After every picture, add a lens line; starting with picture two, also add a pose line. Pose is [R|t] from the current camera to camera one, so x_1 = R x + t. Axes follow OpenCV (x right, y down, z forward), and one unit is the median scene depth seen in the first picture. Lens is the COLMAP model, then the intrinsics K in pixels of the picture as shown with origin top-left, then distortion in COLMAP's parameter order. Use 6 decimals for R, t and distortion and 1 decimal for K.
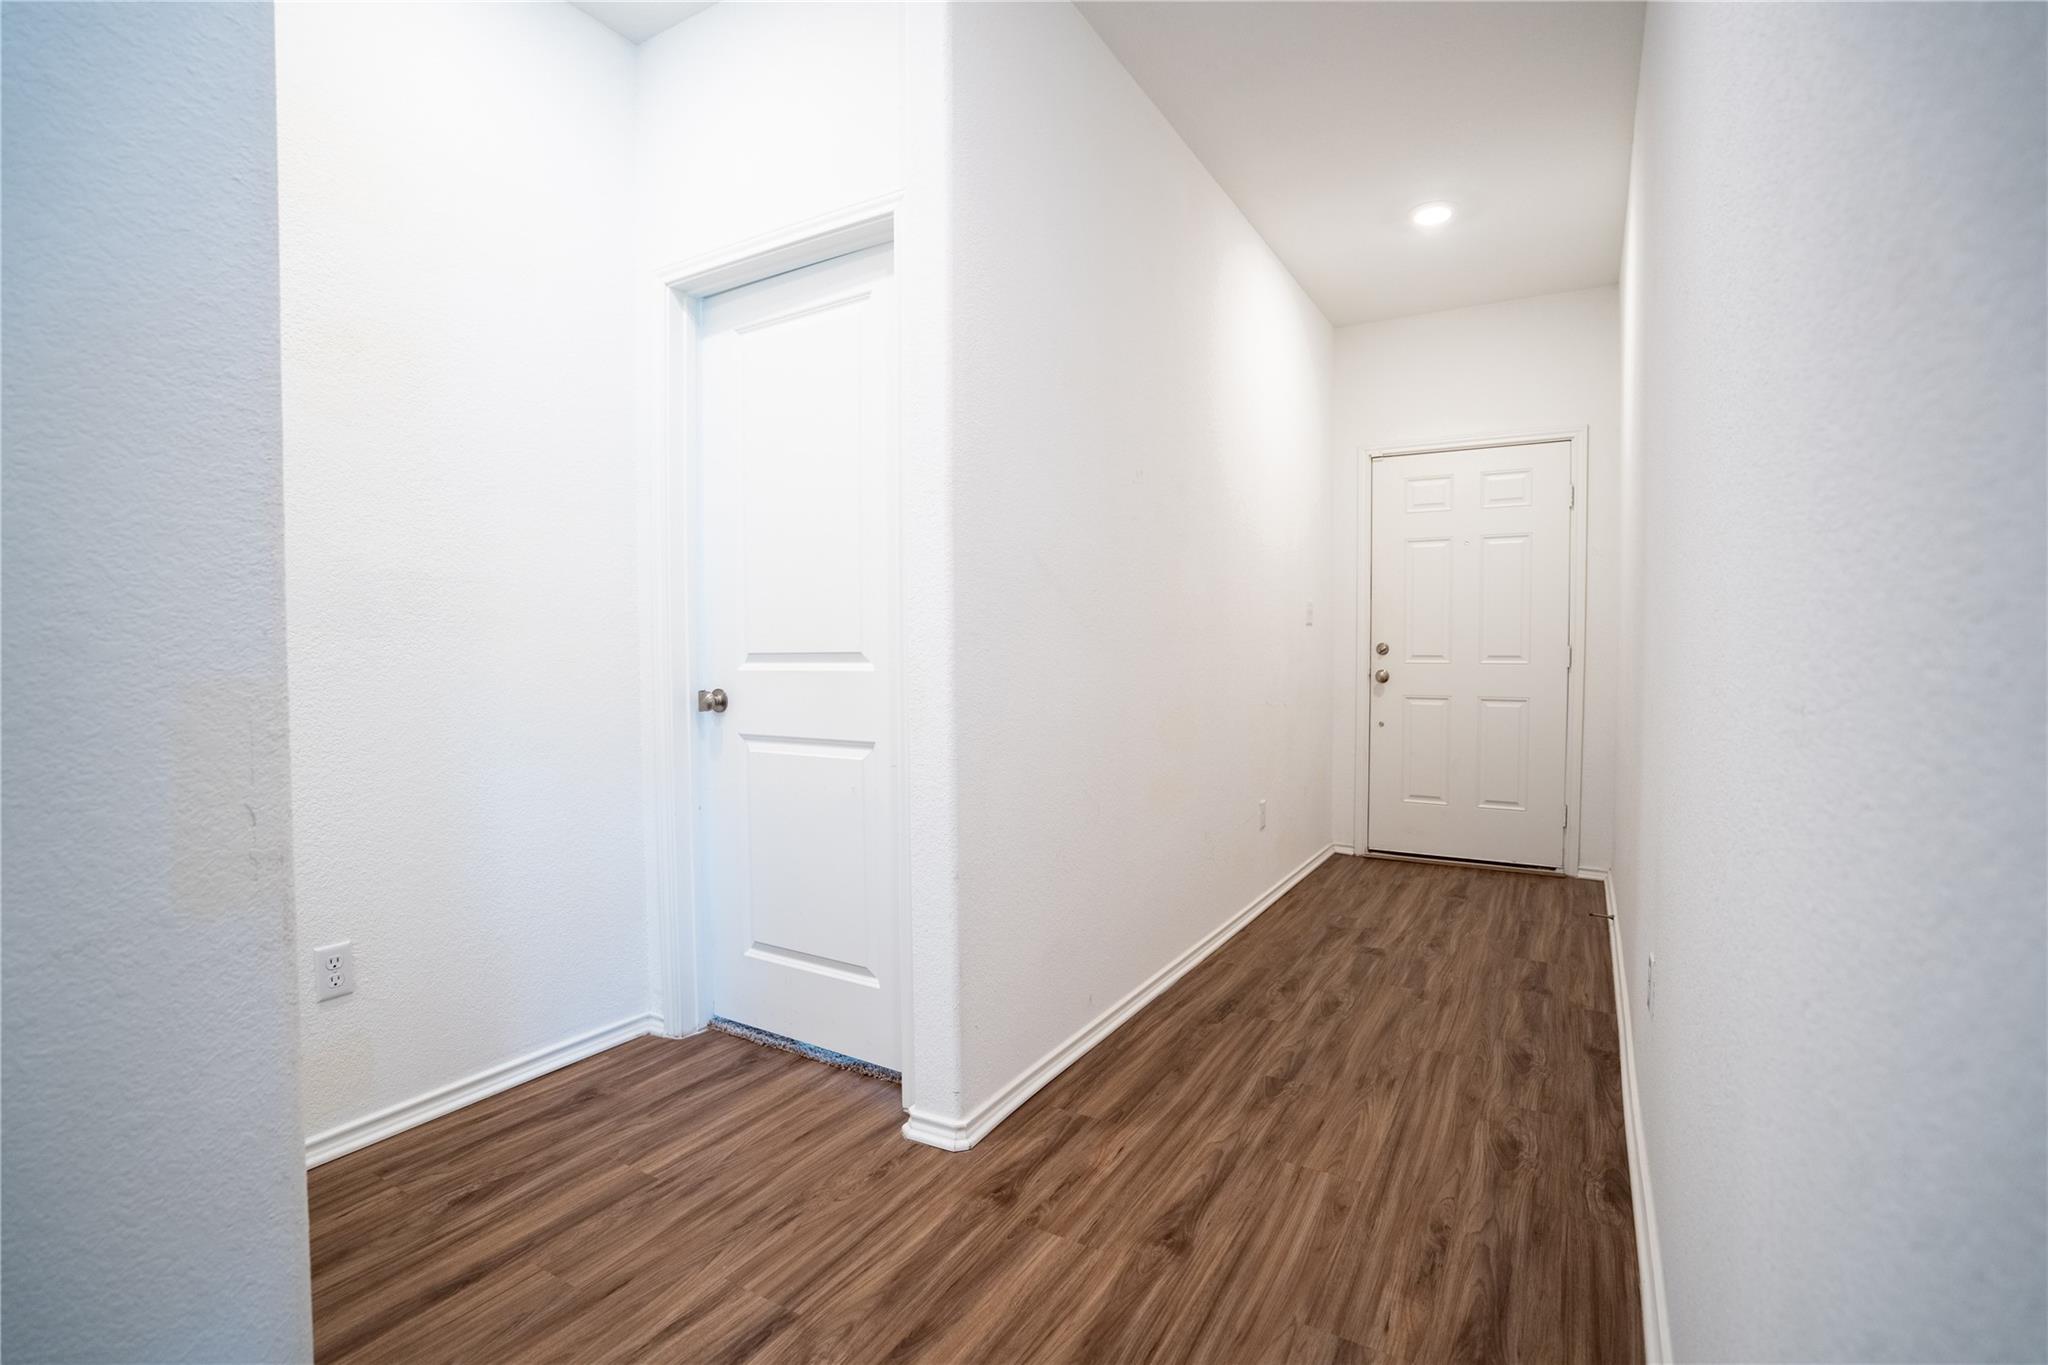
lens RADIAL K [[970.5, 0, 1048.2], [0, 970.5, 676.0], [0, 0, 1]] dist [-0.038868, 0.015254]
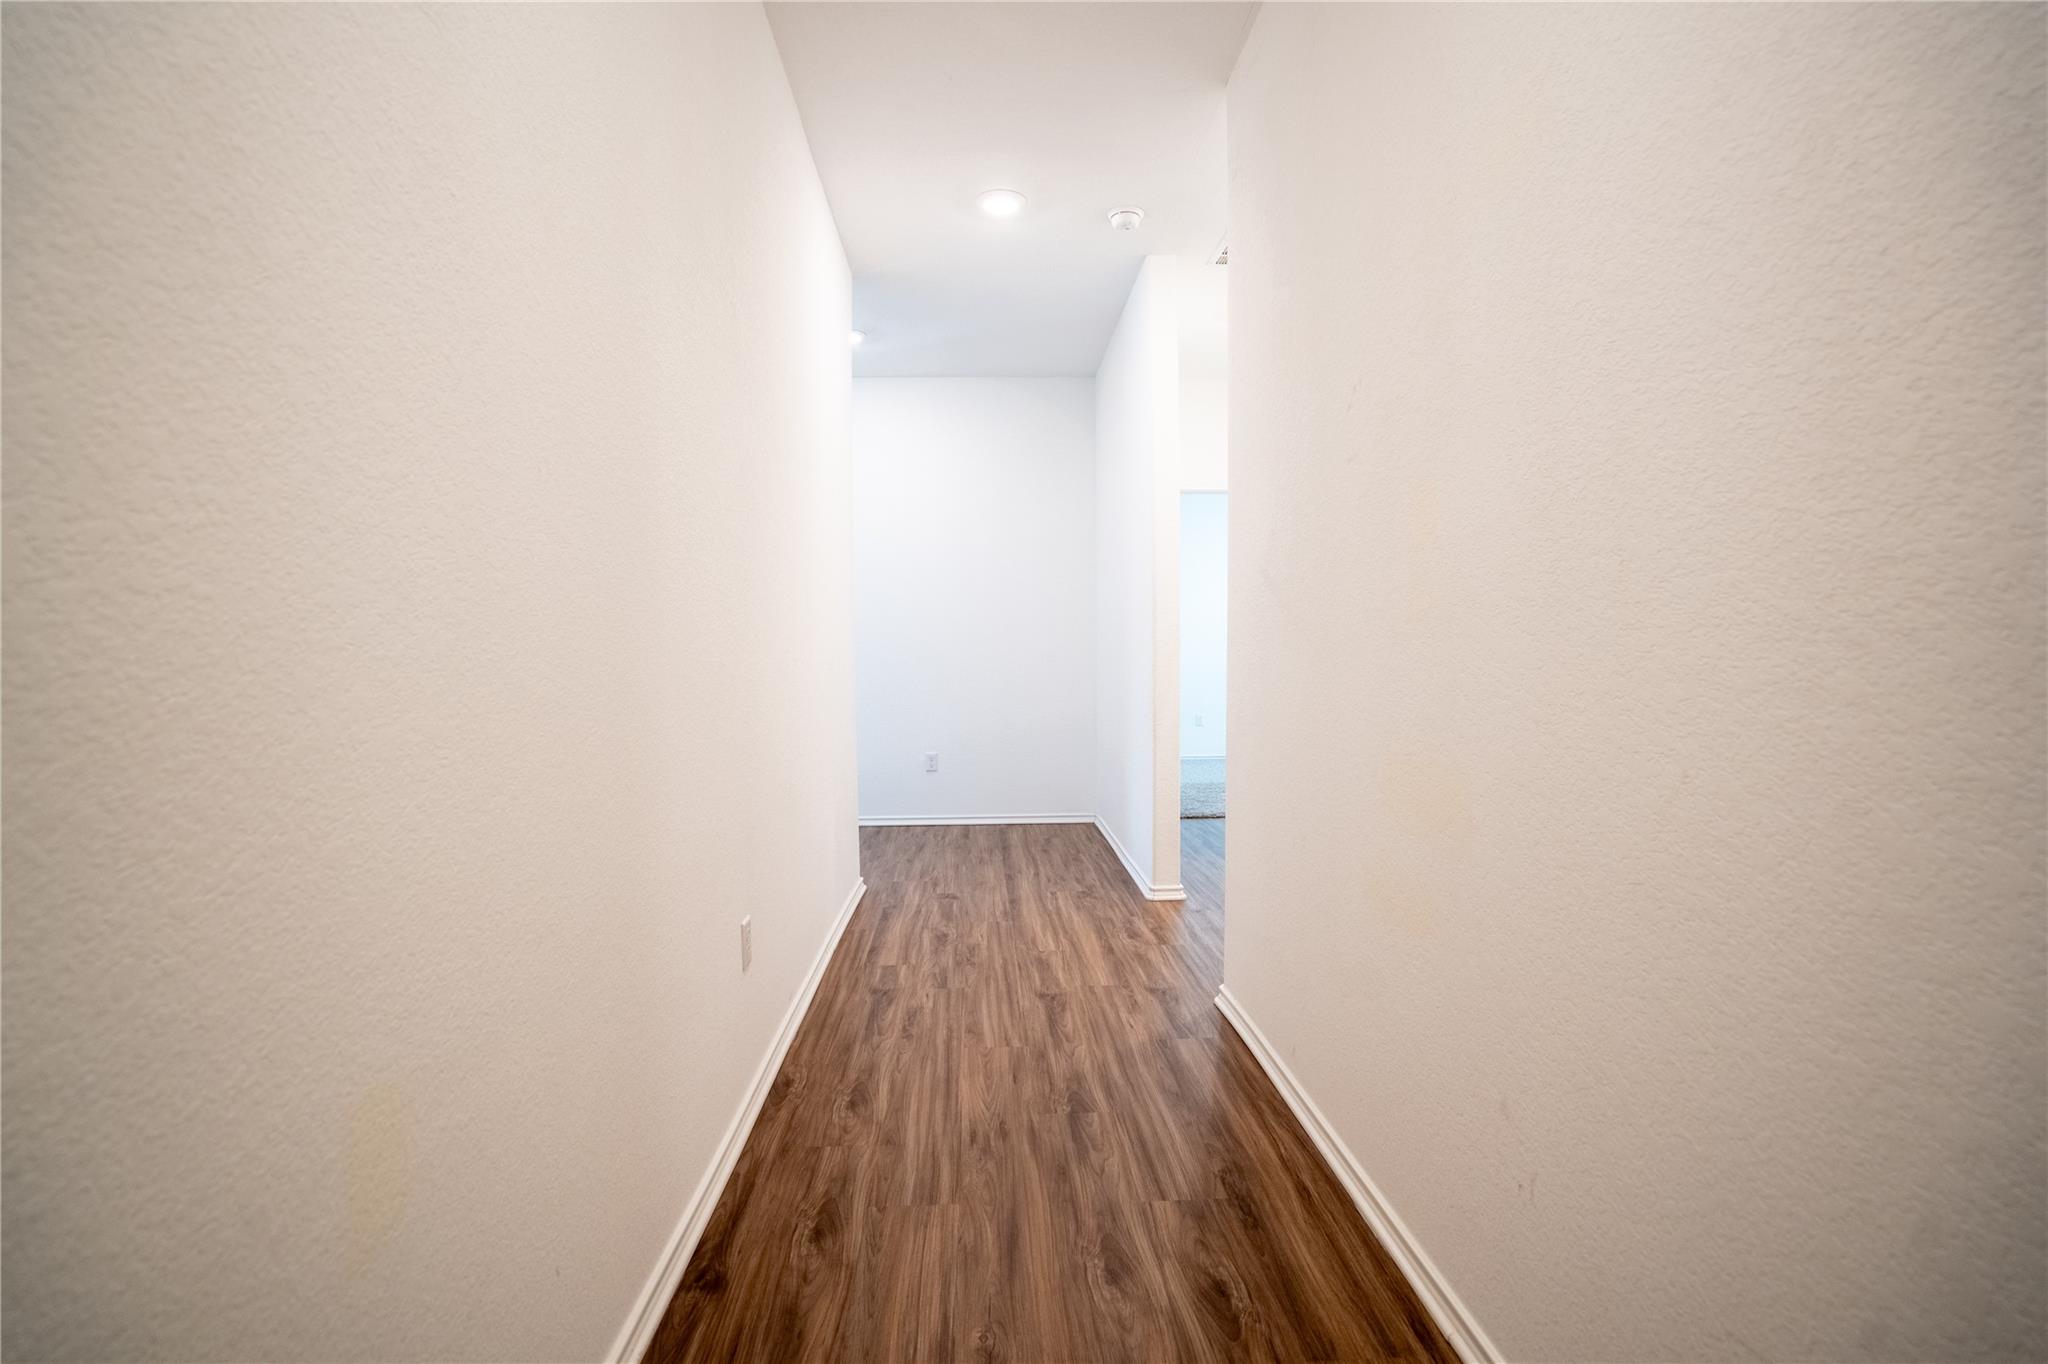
lens RADIAL K [[970.5, 0, 1048.2], [0, 970.5, 675.5], [0, 0, 1]] dist [-0.038868, 0.015254]
pose [[-0.836458, 0.018690, -0.547713, 0.883880], [-0.007880, 0.998905, 0.046121, -0.058699], [0.547975, 0.042895, -0.835394, 1.997686]]
